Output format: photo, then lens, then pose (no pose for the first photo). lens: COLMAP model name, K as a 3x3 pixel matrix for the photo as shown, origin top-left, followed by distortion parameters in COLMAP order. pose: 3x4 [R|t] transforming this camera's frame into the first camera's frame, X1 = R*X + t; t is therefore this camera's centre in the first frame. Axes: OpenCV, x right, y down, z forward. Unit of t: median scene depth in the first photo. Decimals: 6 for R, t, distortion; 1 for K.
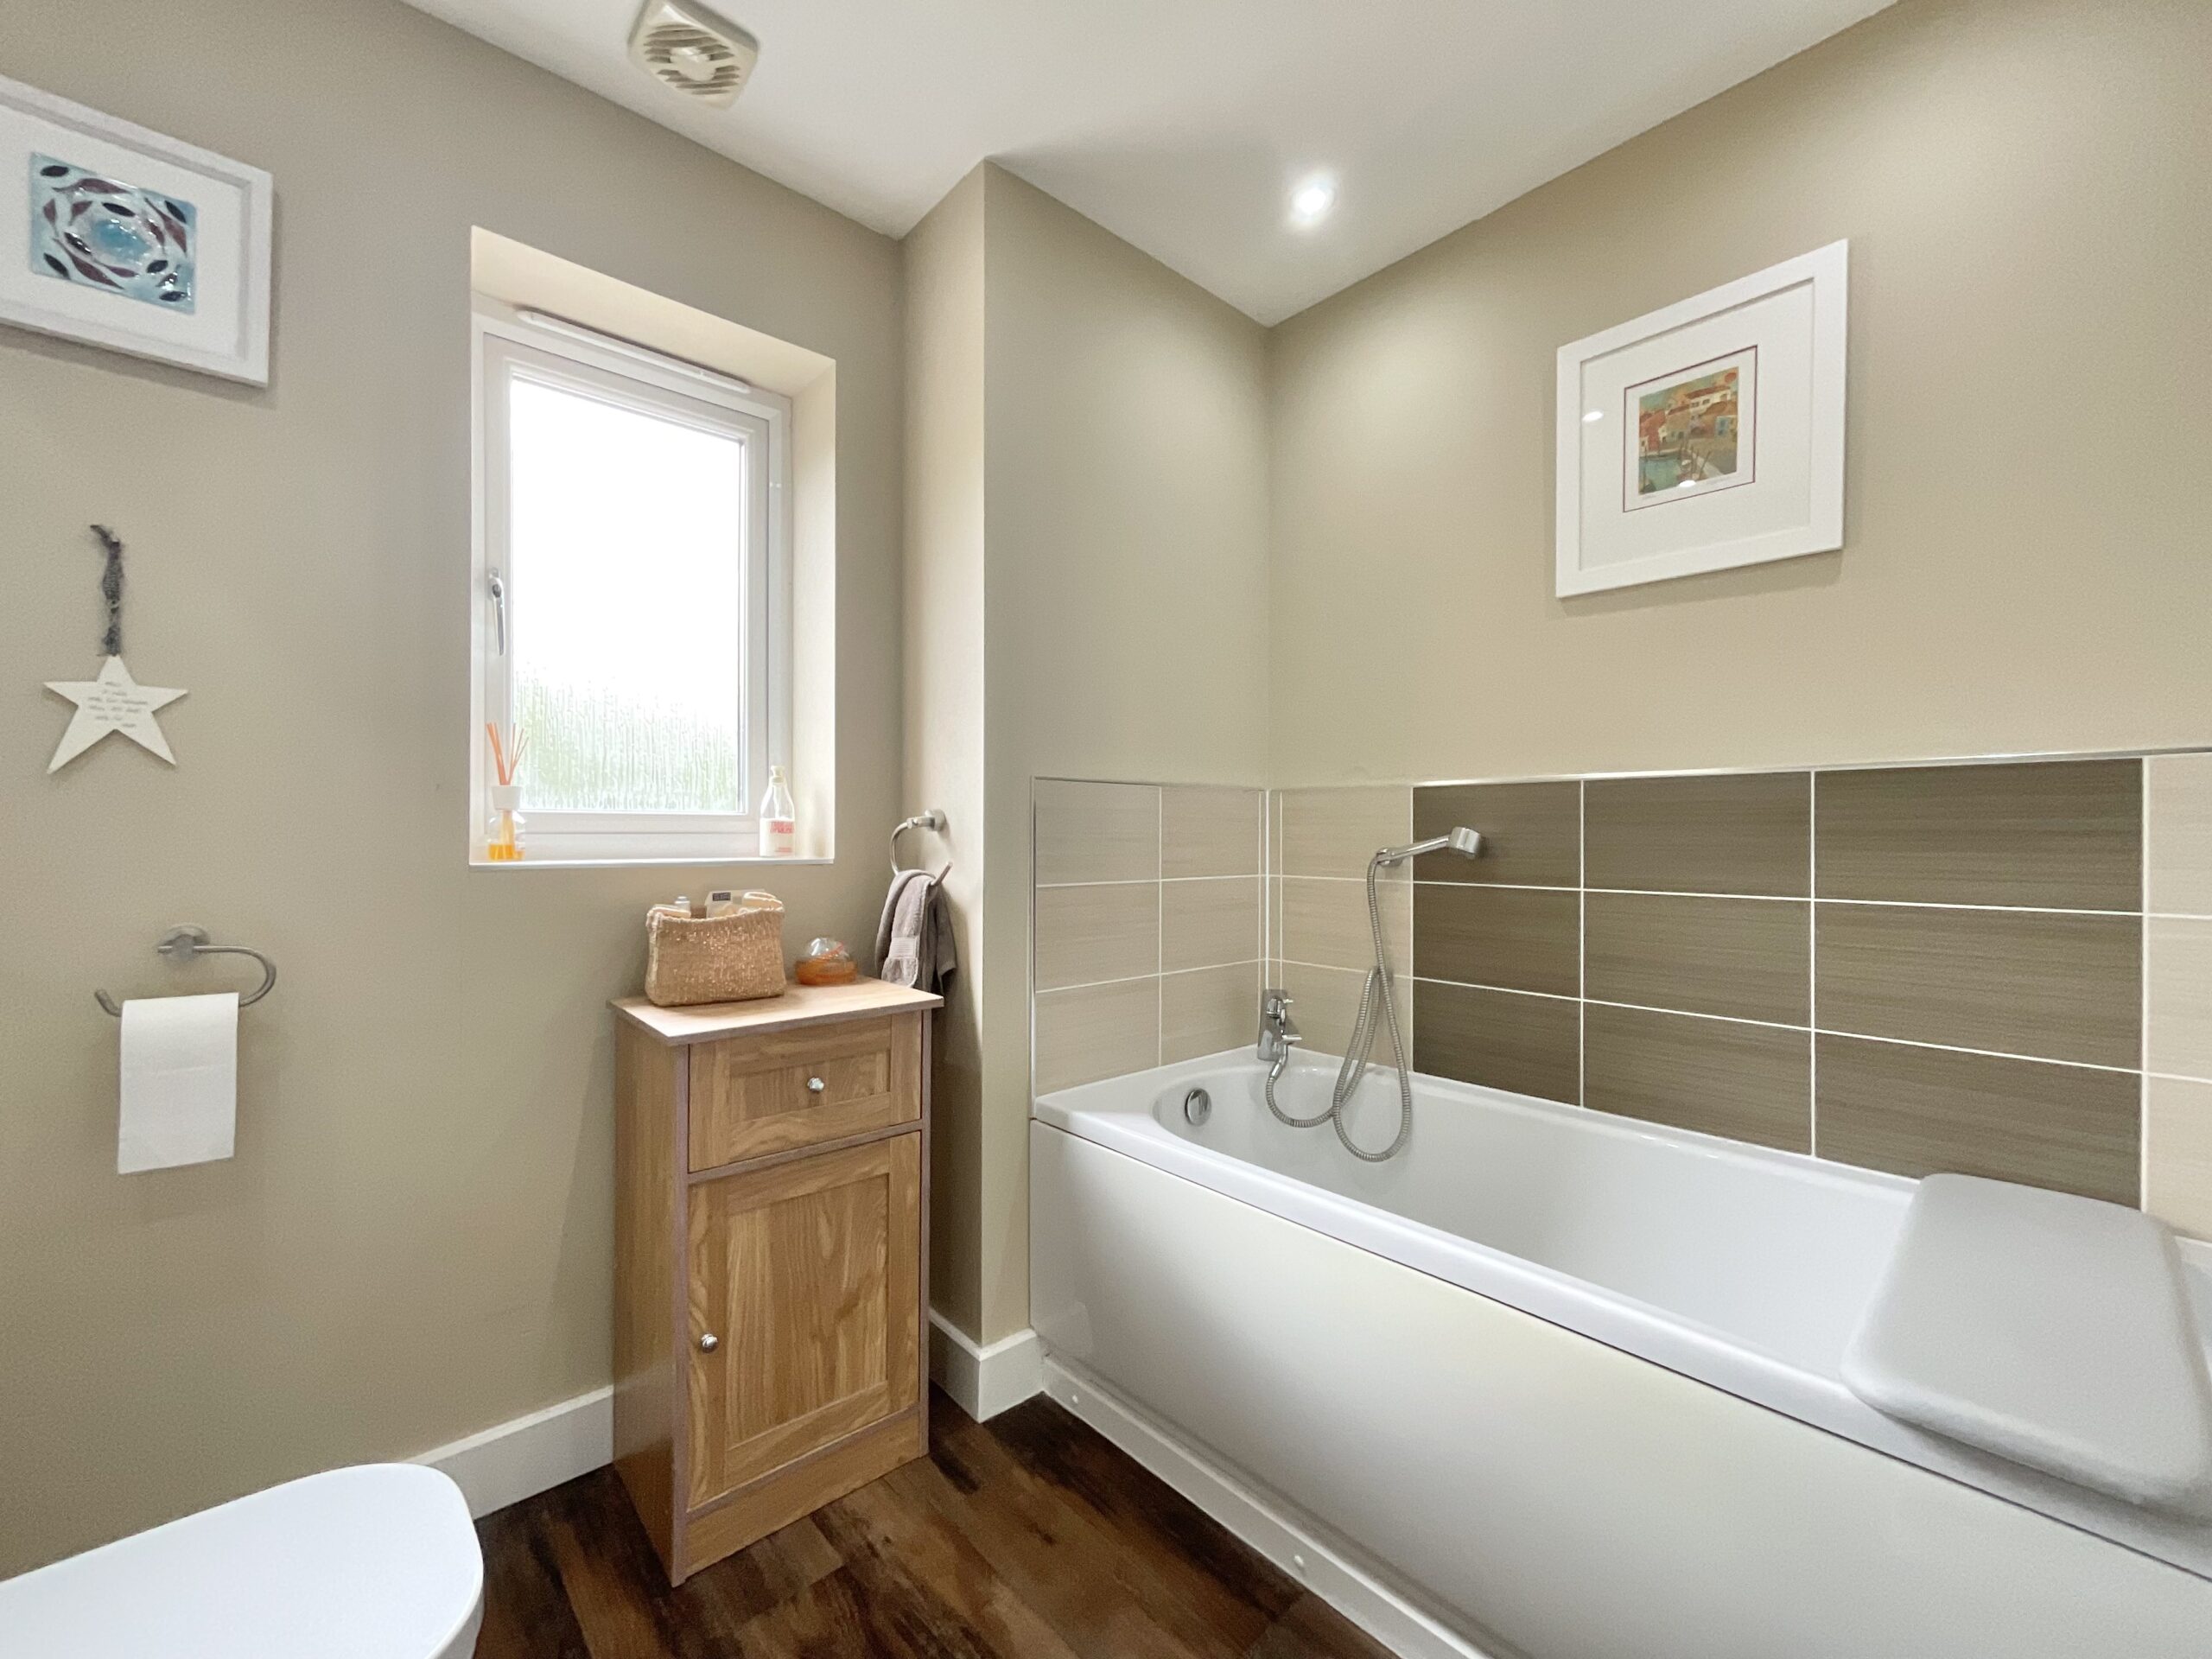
lens RADIAL K [[902.6, 0, 1106.0], [0, 902.6, 829.5], [0, 0, 1]] dist [0.001094, 0.000154]
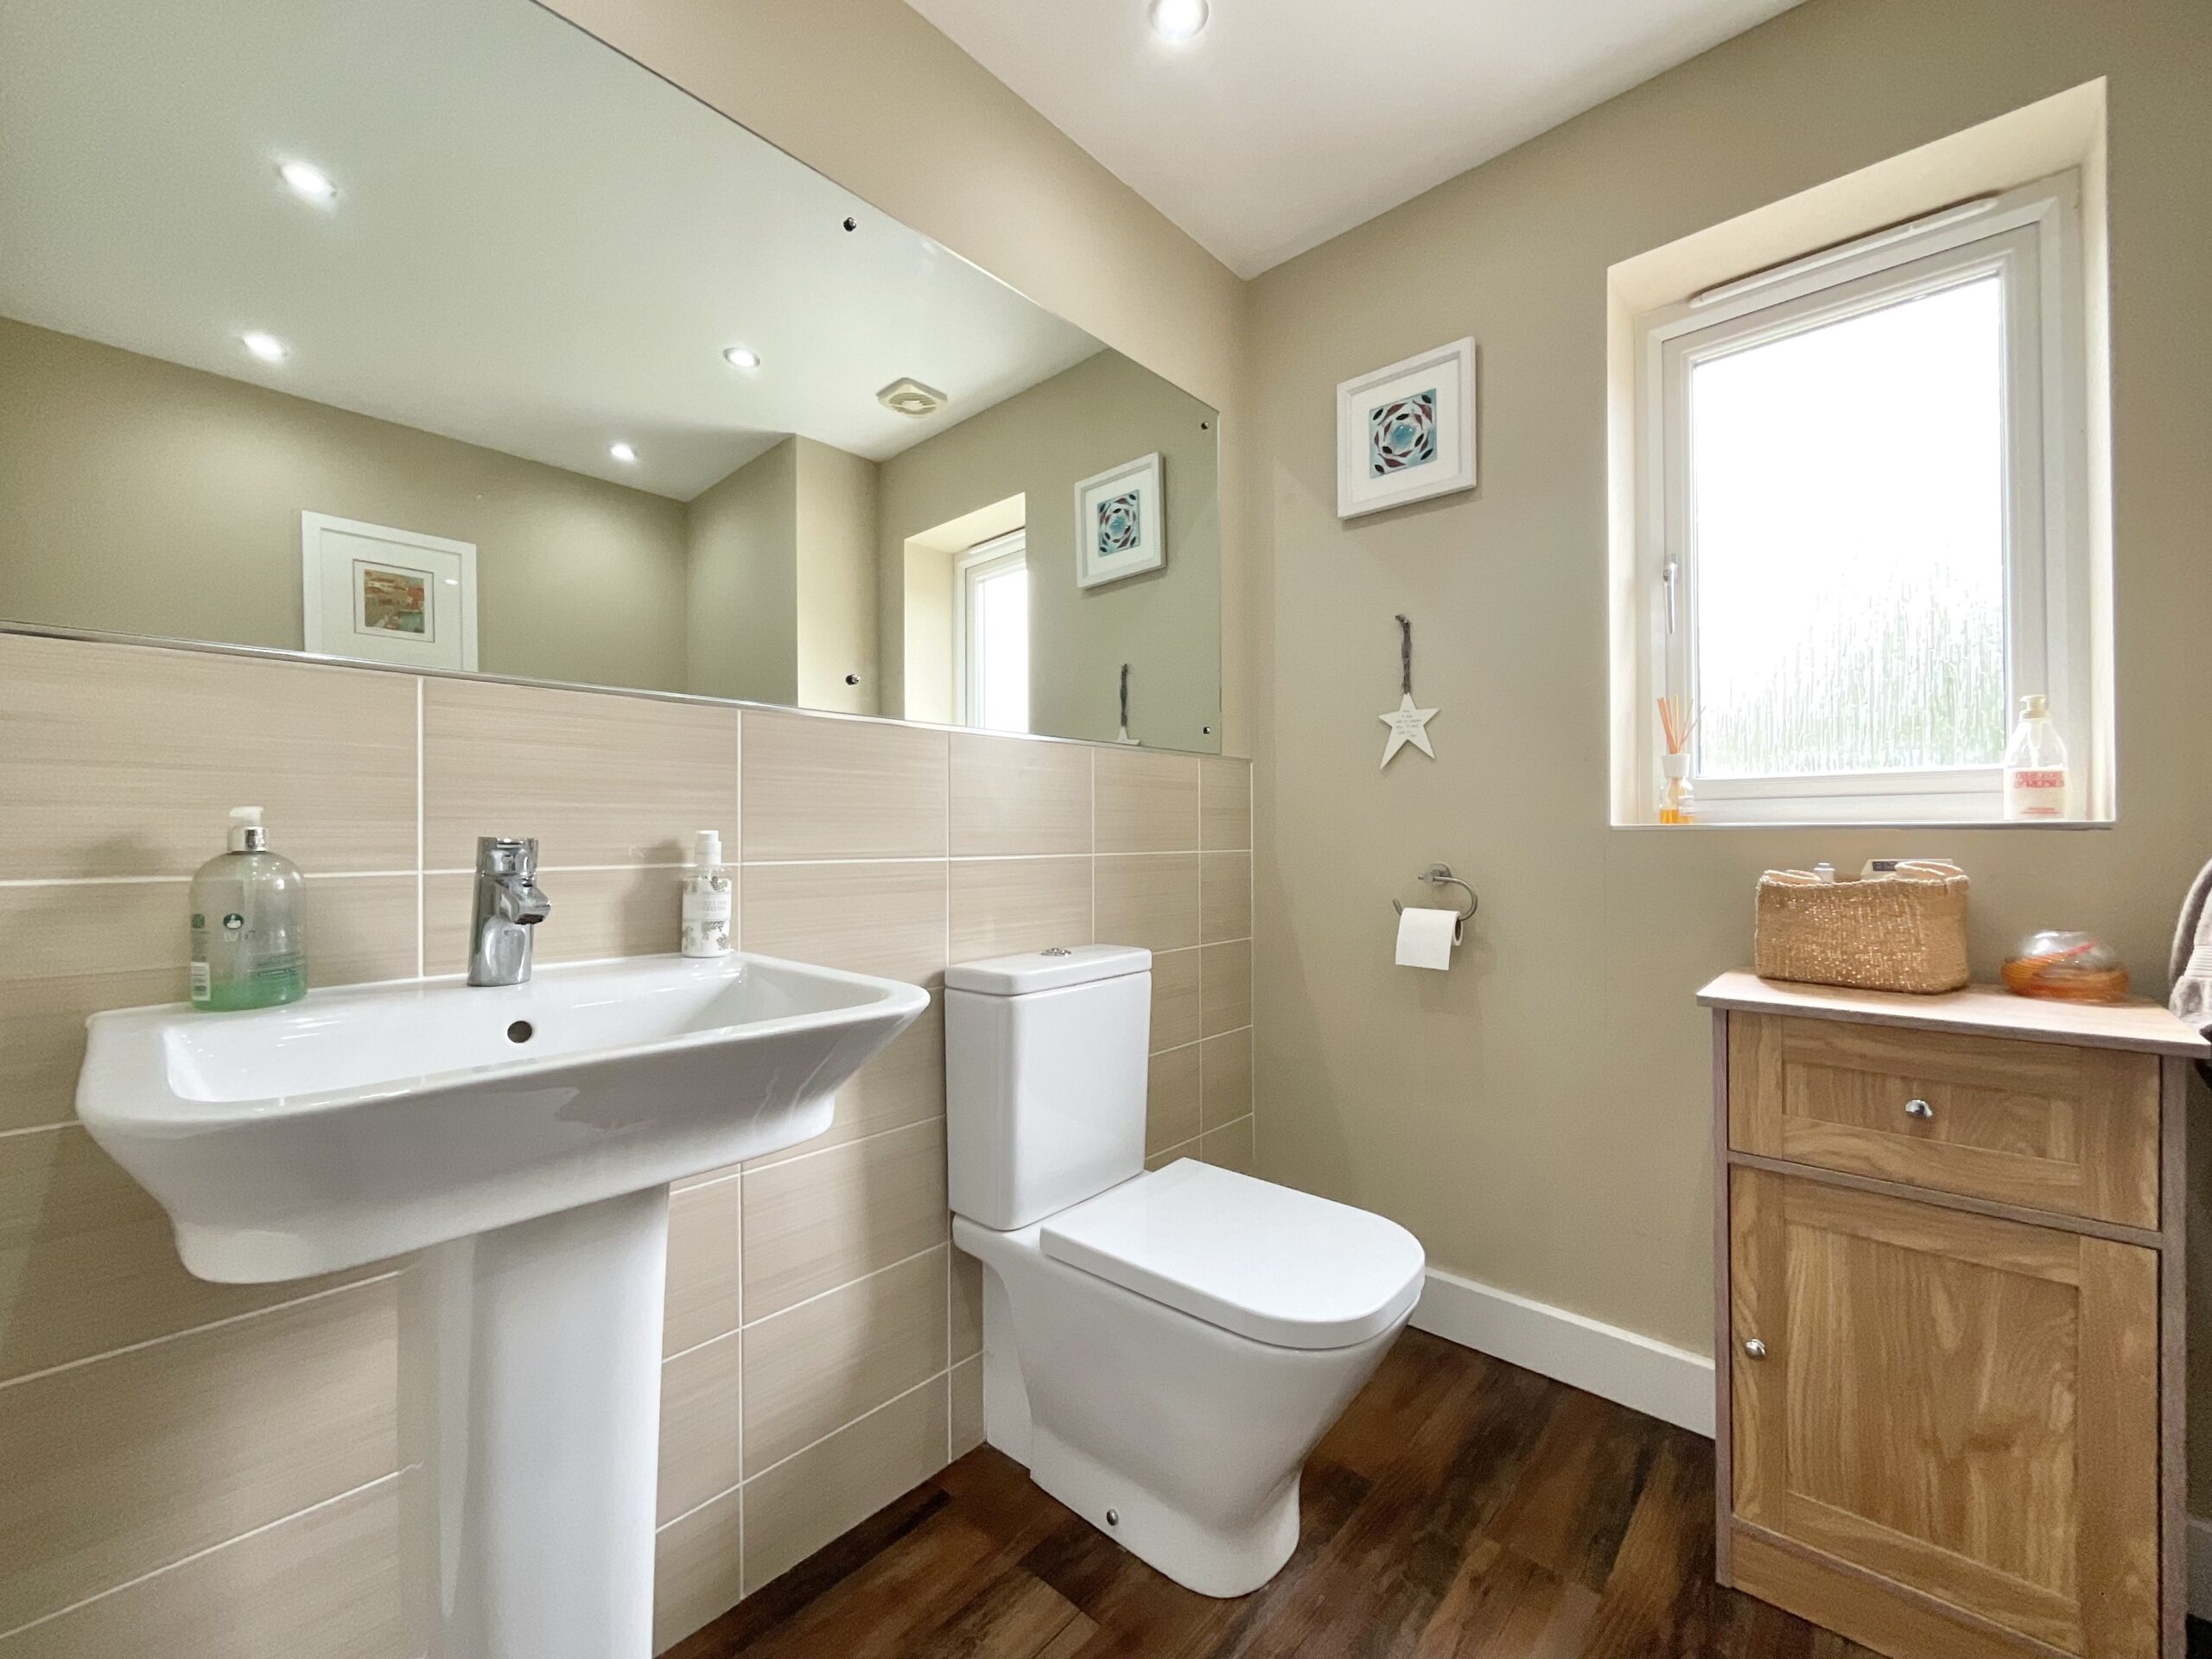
lens RADIAL K [[902.6, 0, 1106.0], [0, 902.6, 829.5], [0, 0, 1]] dist [0.001094, 0.000154]
pose [[0.106877, -0.012661, -0.994192, 0.360400], [0.006892, 0.999904, -0.011993, 0.053431], [0.994248, -0.005570, 0.106954, 0.242299]]
